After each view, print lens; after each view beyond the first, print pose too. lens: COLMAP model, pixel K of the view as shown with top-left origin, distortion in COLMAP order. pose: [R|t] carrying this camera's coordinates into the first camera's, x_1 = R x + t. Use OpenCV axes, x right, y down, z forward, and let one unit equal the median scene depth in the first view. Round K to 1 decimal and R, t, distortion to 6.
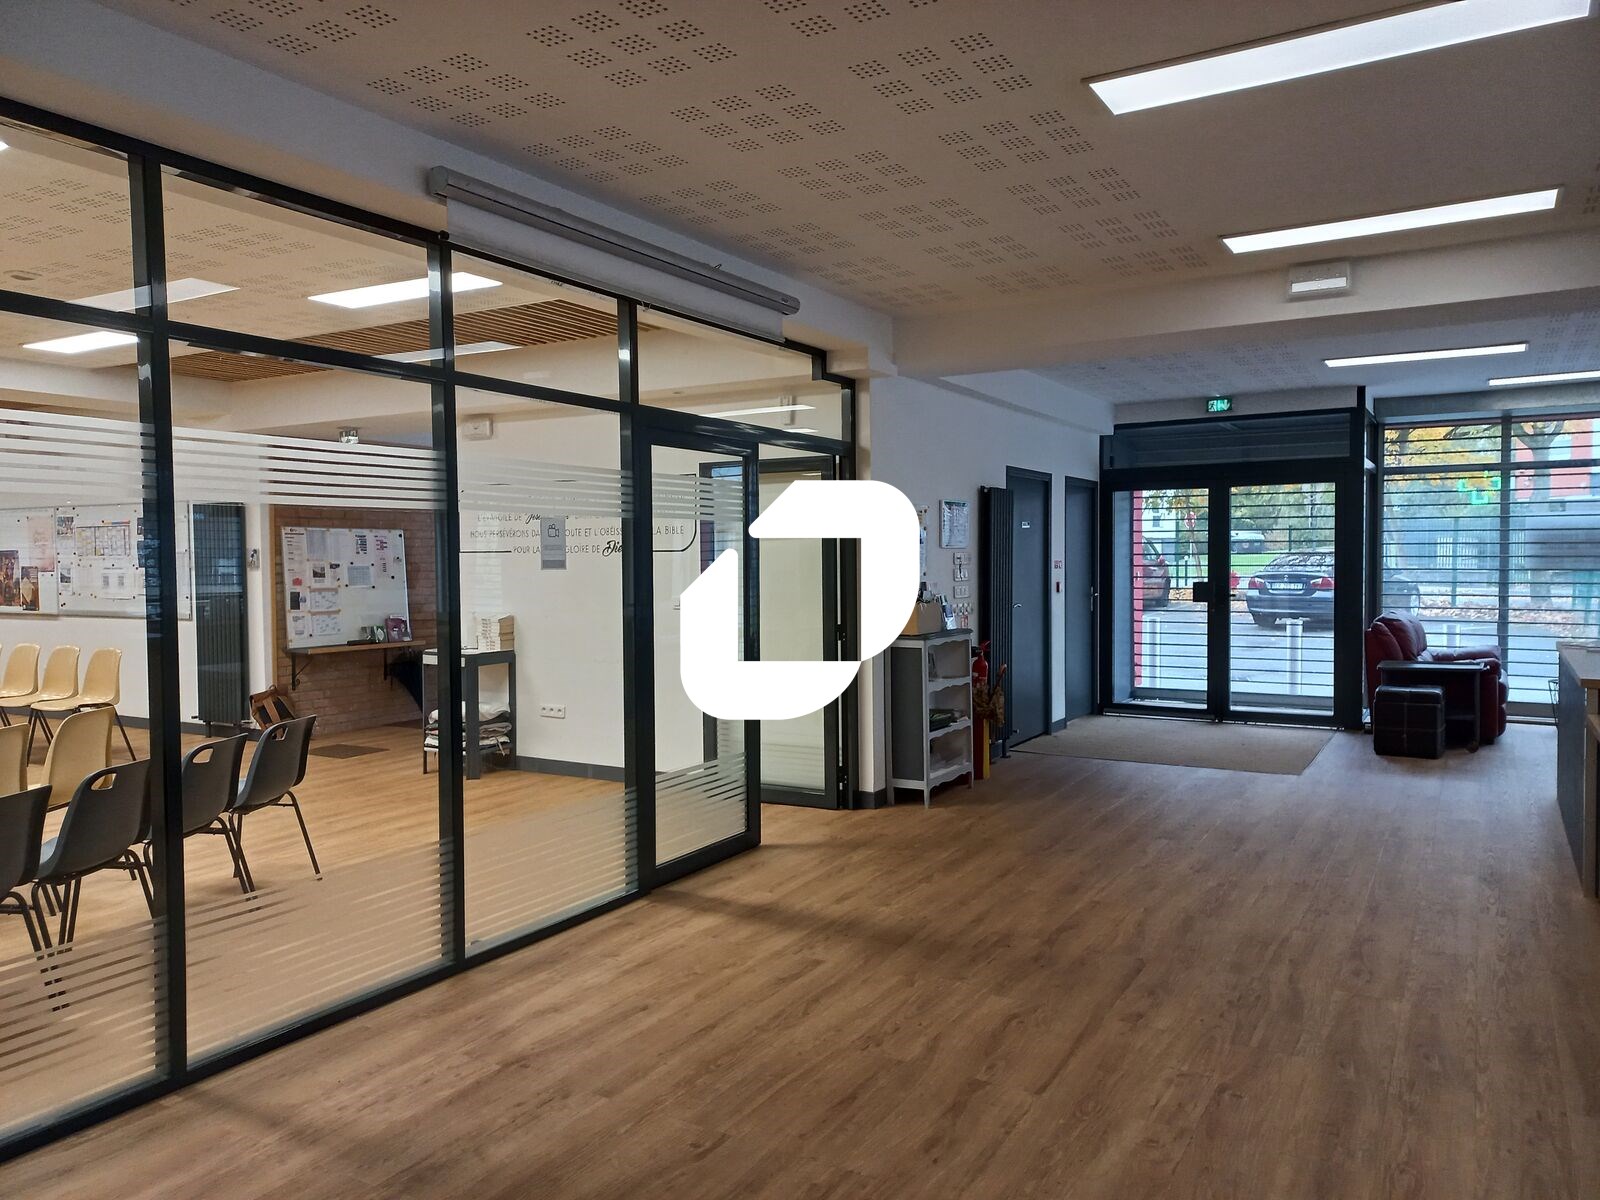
lens RADIAL K [[1156.6, 0, 800.7], [0, 1156.6, 598.3], [0, 0, 1]] dist [-0.027141, -0.004803]
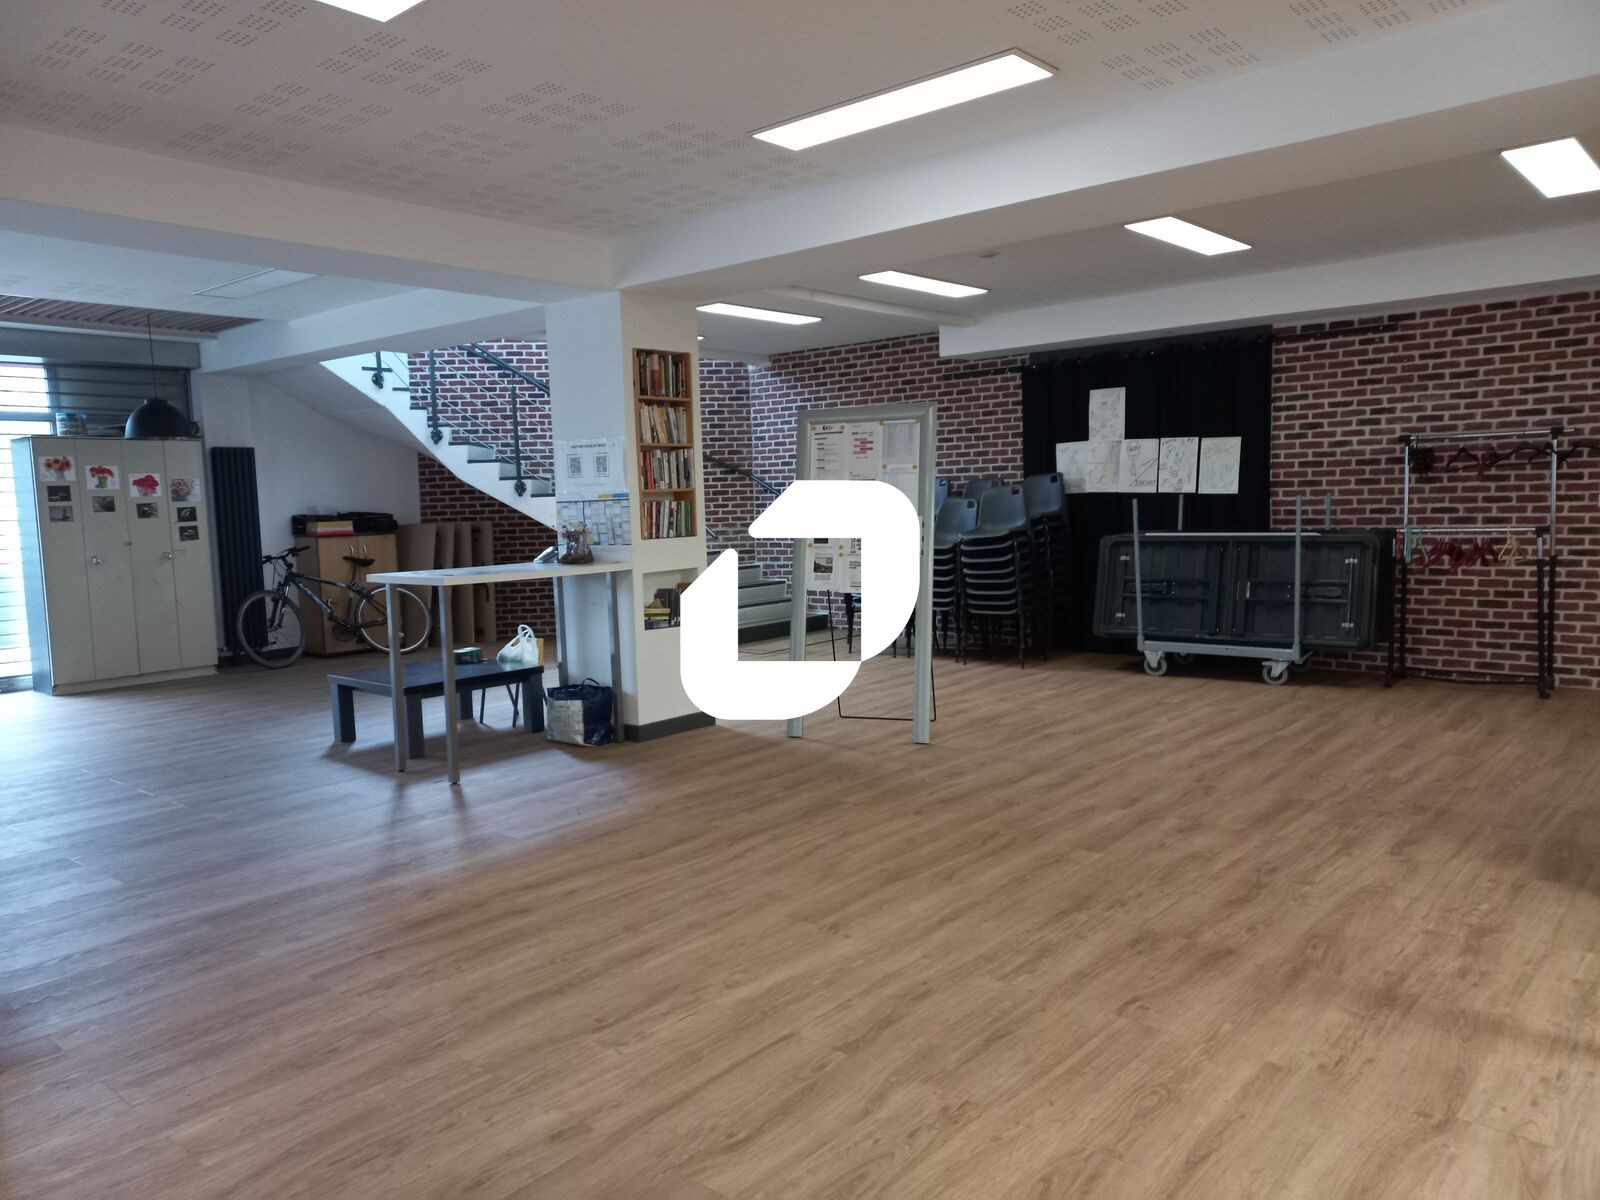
lens RADIAL K [[1137.0, 0, 799.5], [0, 1137.0, 602.2], [0, 0, 1]] dist [0.021501, 0.005760]
pose [[-0.982258, 0.020438, 0.186416, 0.015726], [0.046459, 0.989576, 0.136310, -0.051465], [-0.181687, 0.142552, -0.972969, 1.810778]]
